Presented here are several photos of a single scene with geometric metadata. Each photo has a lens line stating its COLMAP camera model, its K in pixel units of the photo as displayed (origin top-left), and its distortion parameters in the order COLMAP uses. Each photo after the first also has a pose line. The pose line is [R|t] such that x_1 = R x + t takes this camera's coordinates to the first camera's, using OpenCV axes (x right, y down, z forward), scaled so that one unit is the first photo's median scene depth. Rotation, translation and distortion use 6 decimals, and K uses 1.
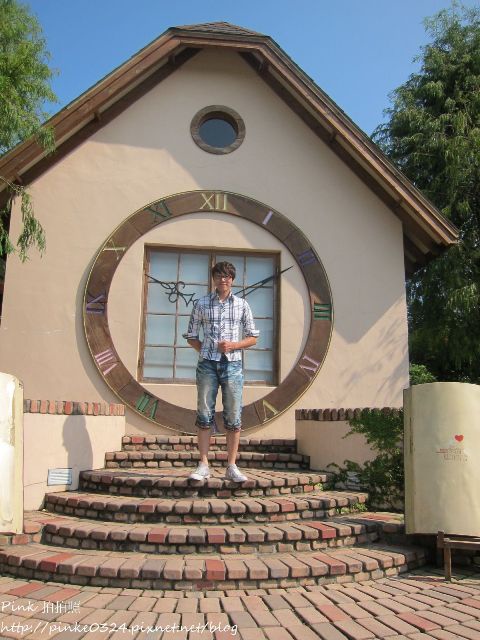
lens RADIAL K [[513.3, 0, 240.0], [0, 513.3, 320.0], [0, 0, 1]] dist [0.001692, 0.005134]
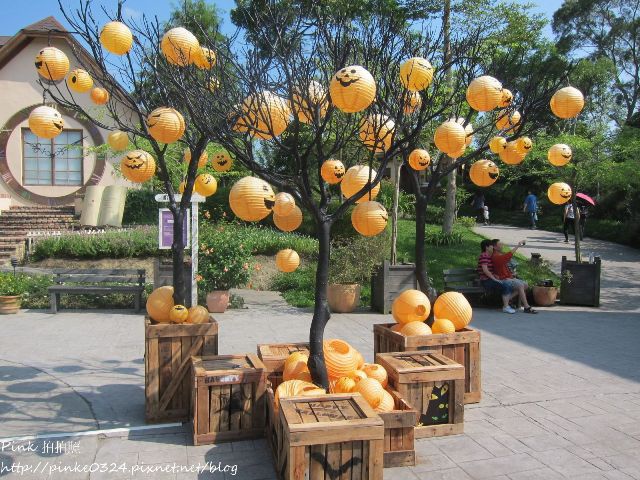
lens RADIAL K [[513.3, 0, 320.0], [0, 513.3, 240.0], [0, 0, 1]] dist [0.001692, 0.005134]
pose [[0.997757, -0.034648, 0.057268, 1.021974], [0.025103, 0.986847, 0.159694, 0.018602], [-0.062048, -0.157899, 0.985504, -1.472075]]
